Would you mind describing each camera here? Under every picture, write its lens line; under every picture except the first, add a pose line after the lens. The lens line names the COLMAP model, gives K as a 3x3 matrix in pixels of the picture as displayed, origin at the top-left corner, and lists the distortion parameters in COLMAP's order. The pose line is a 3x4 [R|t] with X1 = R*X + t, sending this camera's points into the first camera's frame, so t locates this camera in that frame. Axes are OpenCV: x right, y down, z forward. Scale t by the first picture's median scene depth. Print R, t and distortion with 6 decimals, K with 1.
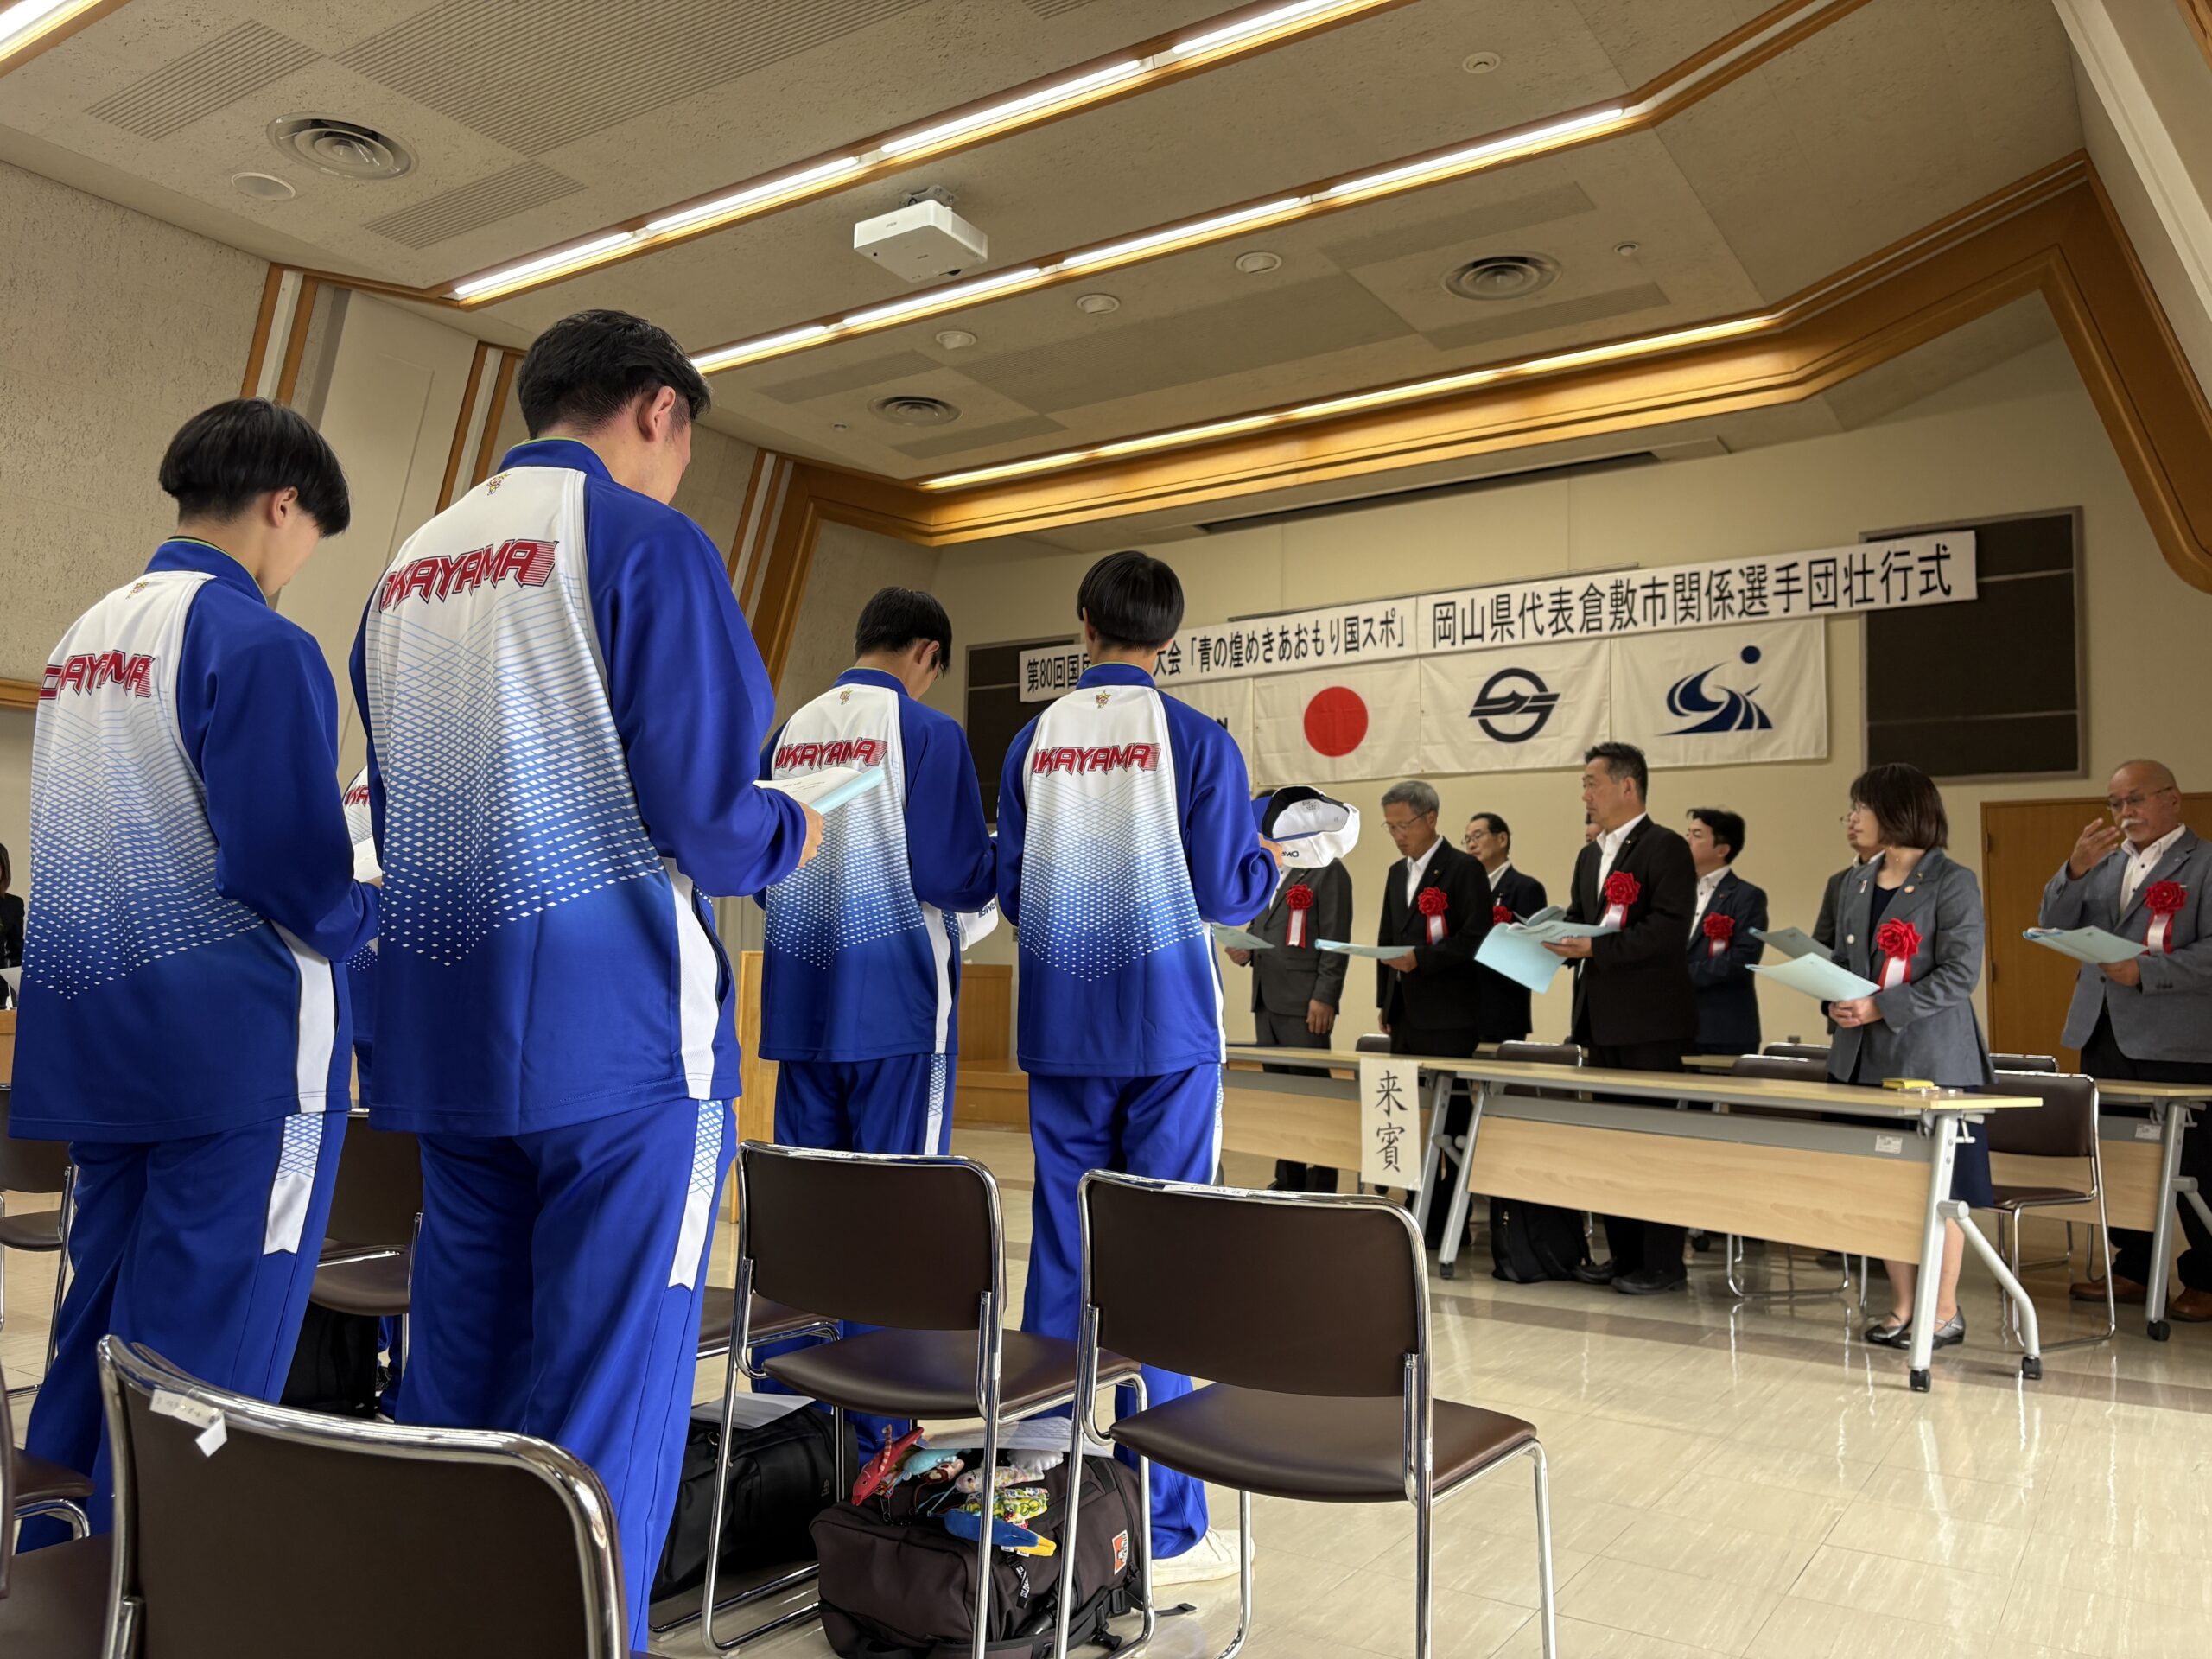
lens RADIAL K [[1676.0, 0, 1114.2], [0, 1676.0, 824.1], [0, 0, 1]] dist [0.076351, -0.085529]
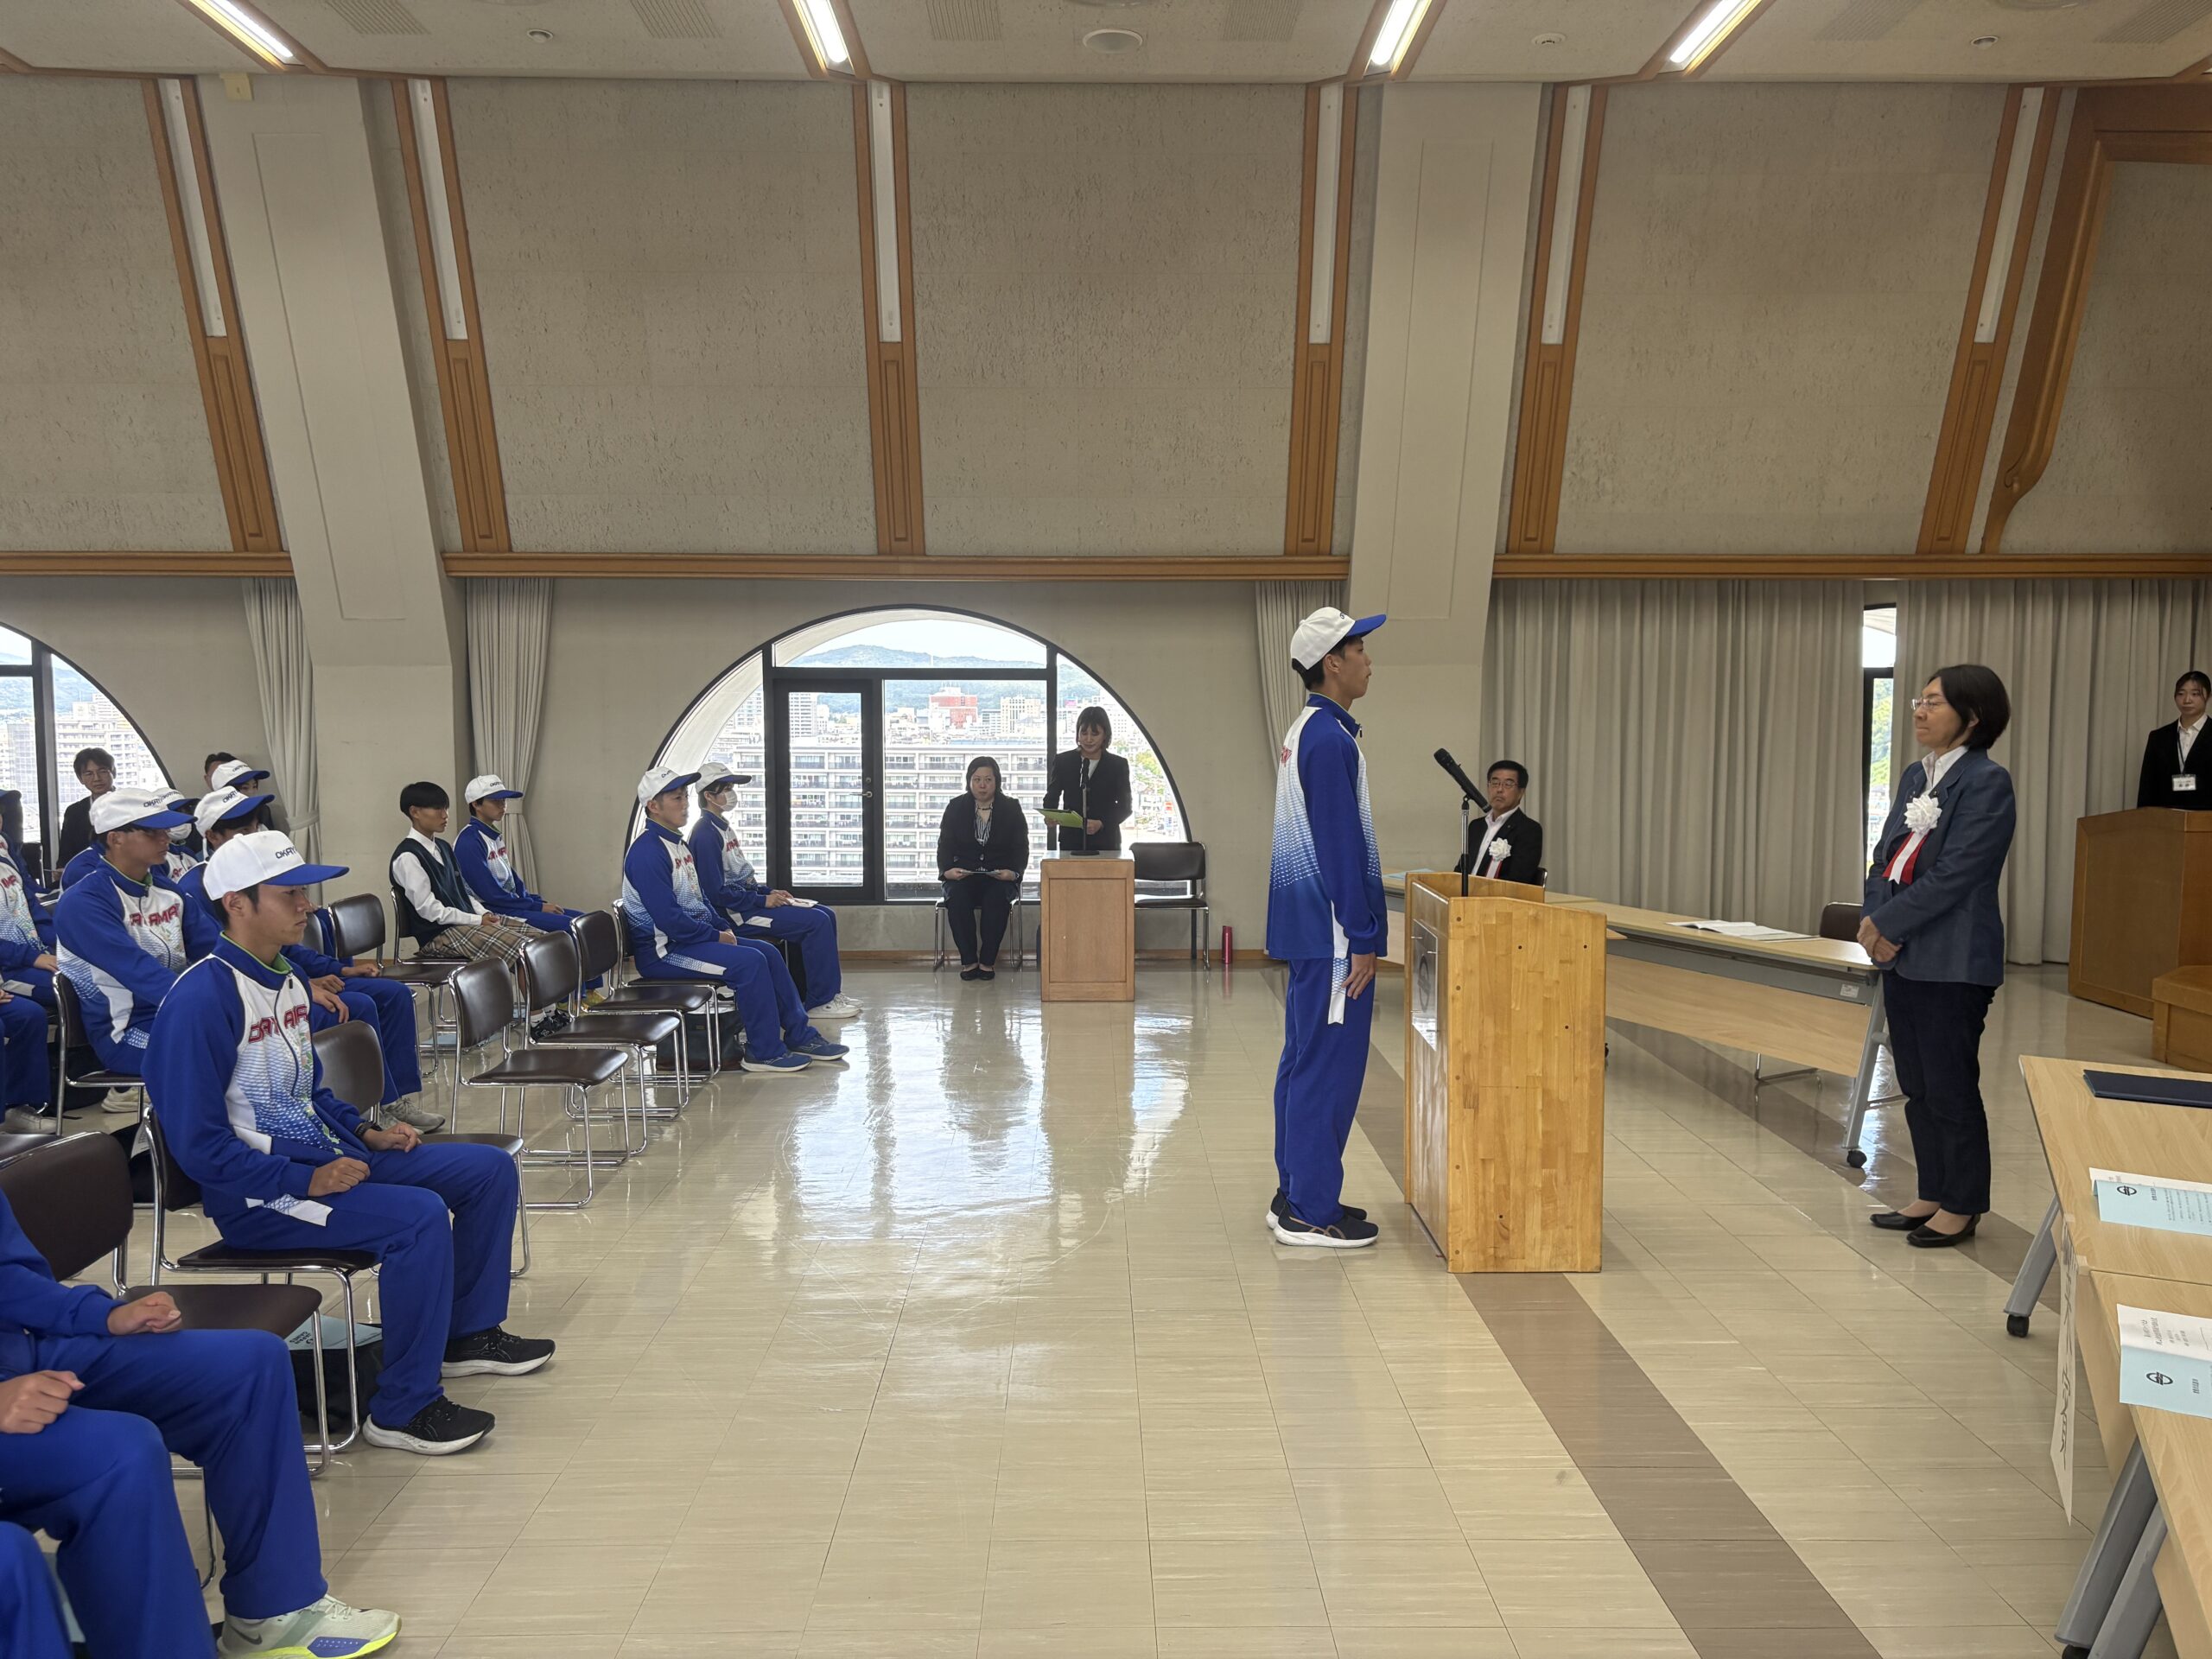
lens RADIAL K [[1661.4, 0, 1097.5], [0, 1661.4, 858.7], [0, 0, 1]] dist [0.002393, -0.001474]
pose [[0.547333, 0.064522, -0.834424, 0.210191], [0.084554, 0.987659, 0.131834, -0.027232], [0.832633, -0.142711, 0.535123, 0.286467]]
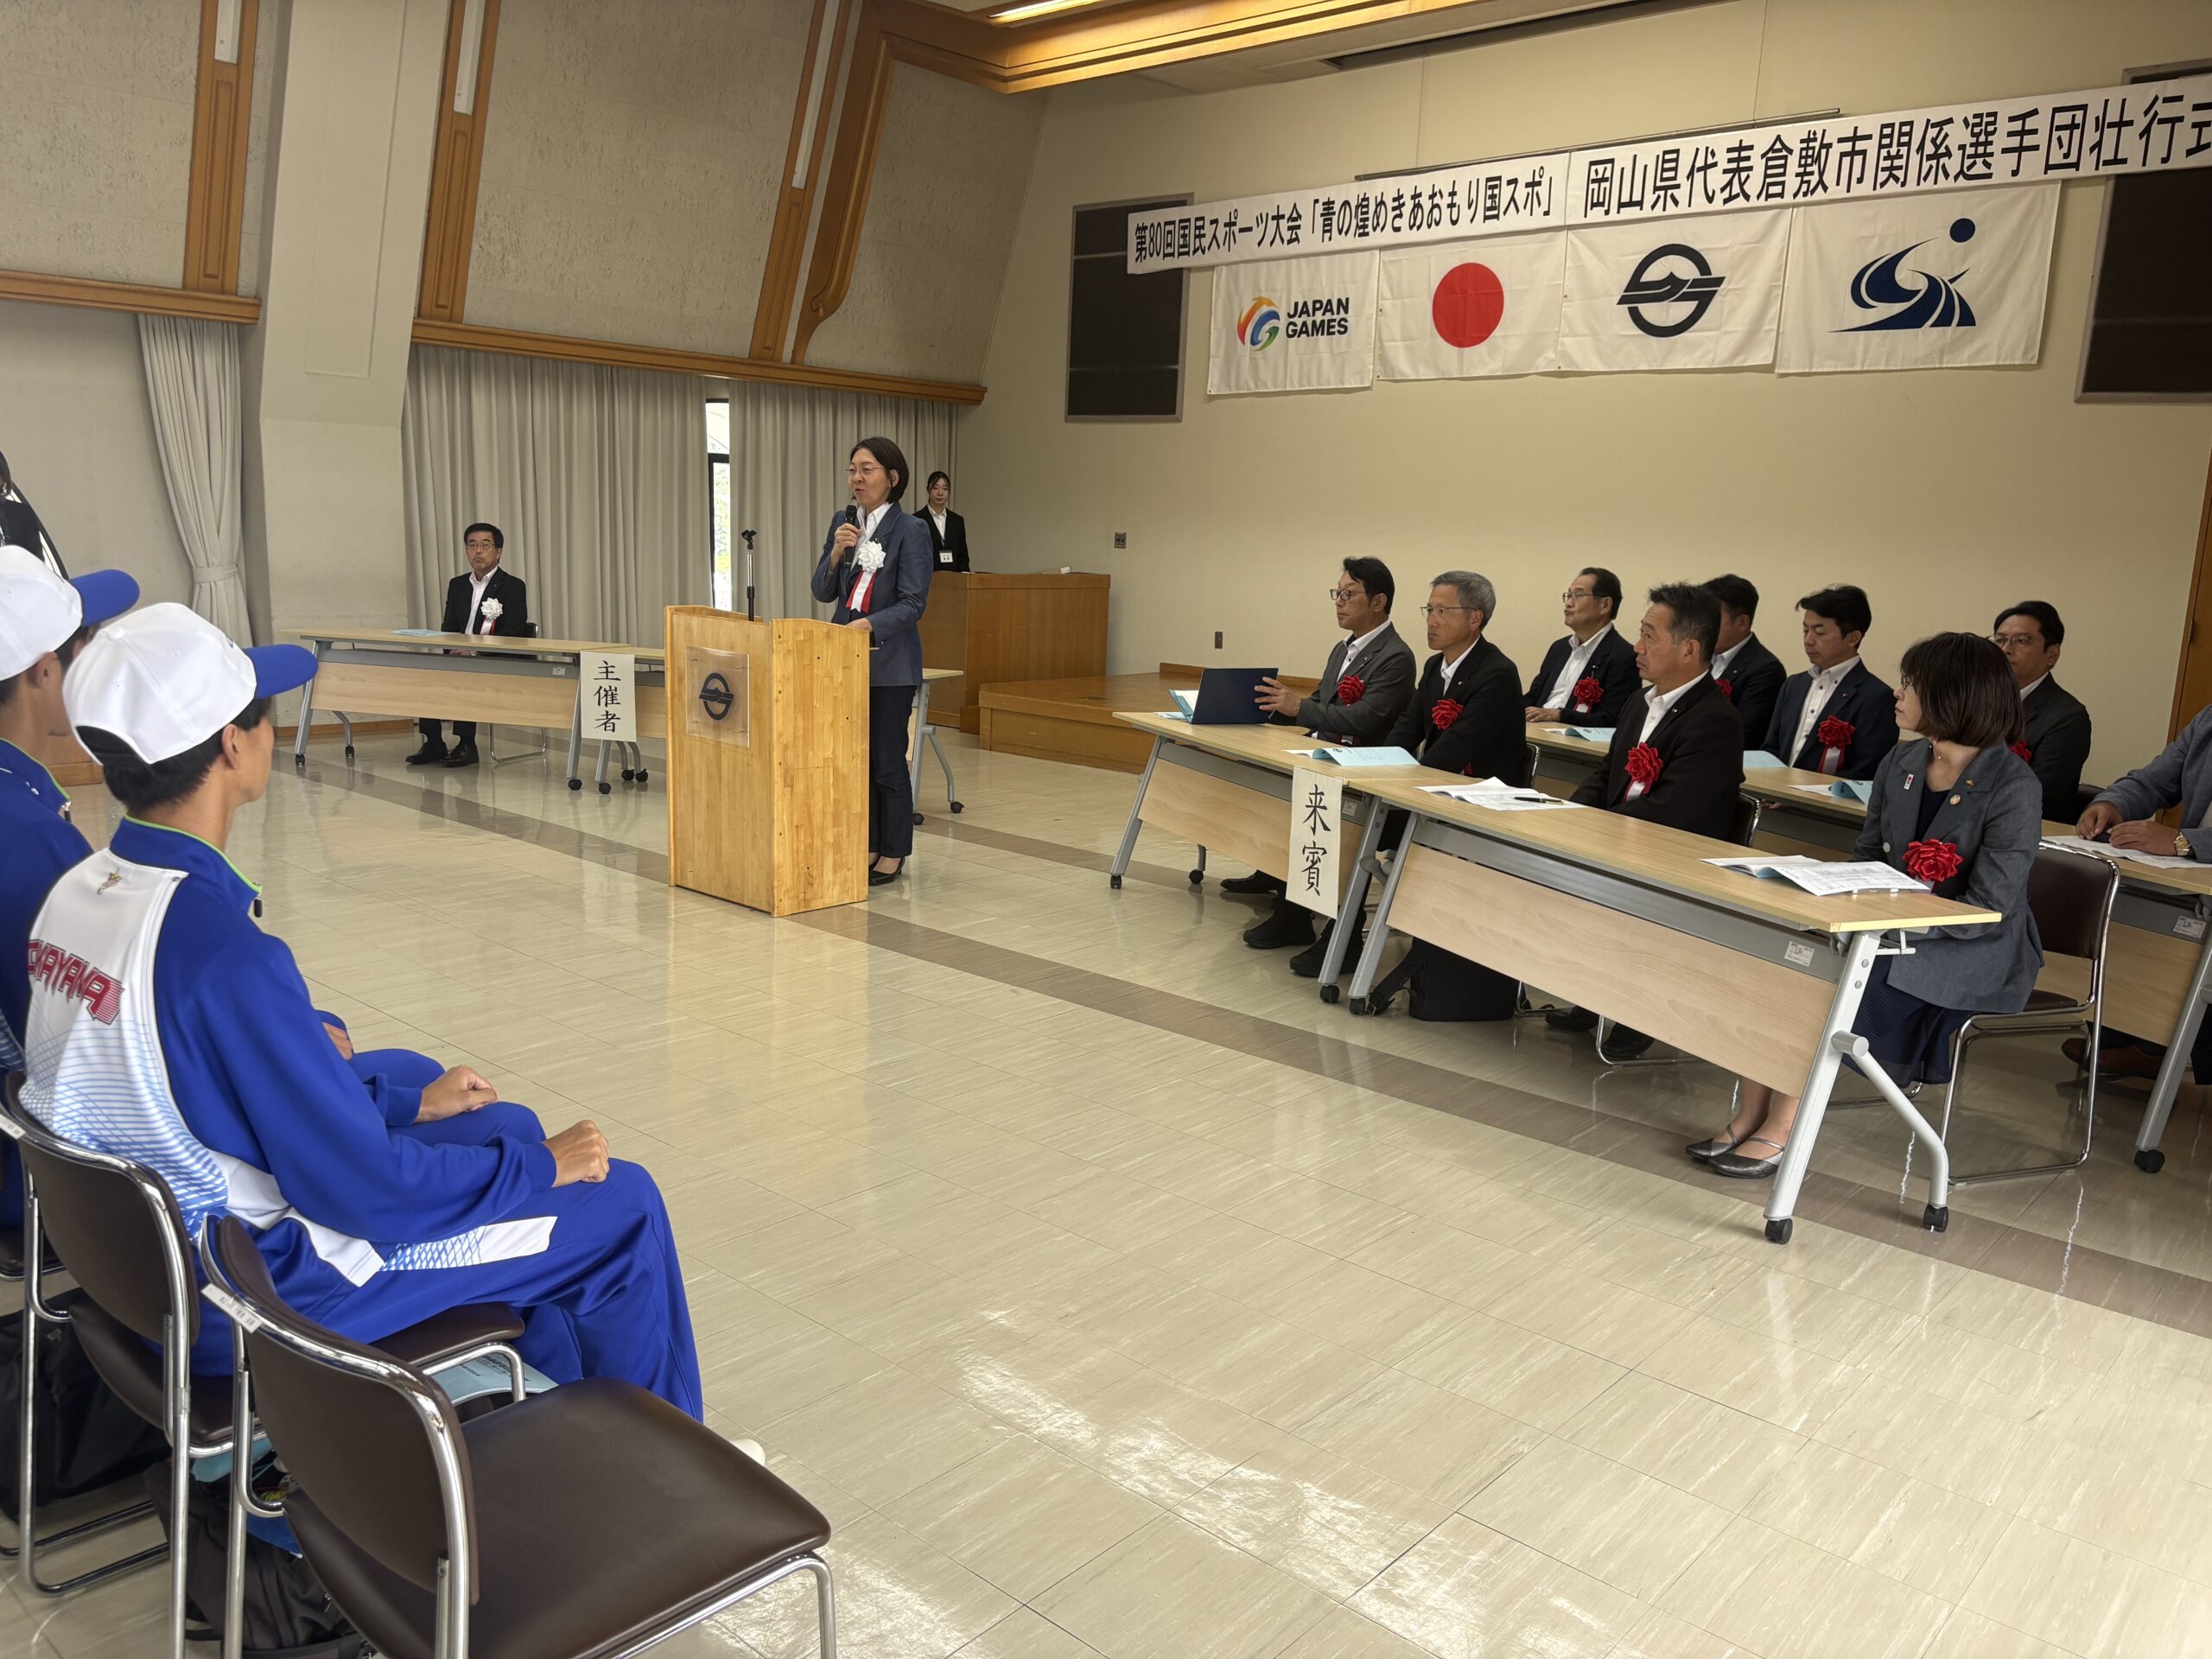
lens RADIAL K [[1676.0, 0, 1114.2], [0, 1676.0, 824.1], [0, 0, 1]] dist [0.076351, -0.085529]
pose [[0.988378, 0.050945, -0.143224, 0.100845], [-0.011433, 0.964416, 0.264142, -0.035286], [0.151584, -0.259434, 0.953790, 0.075920]]
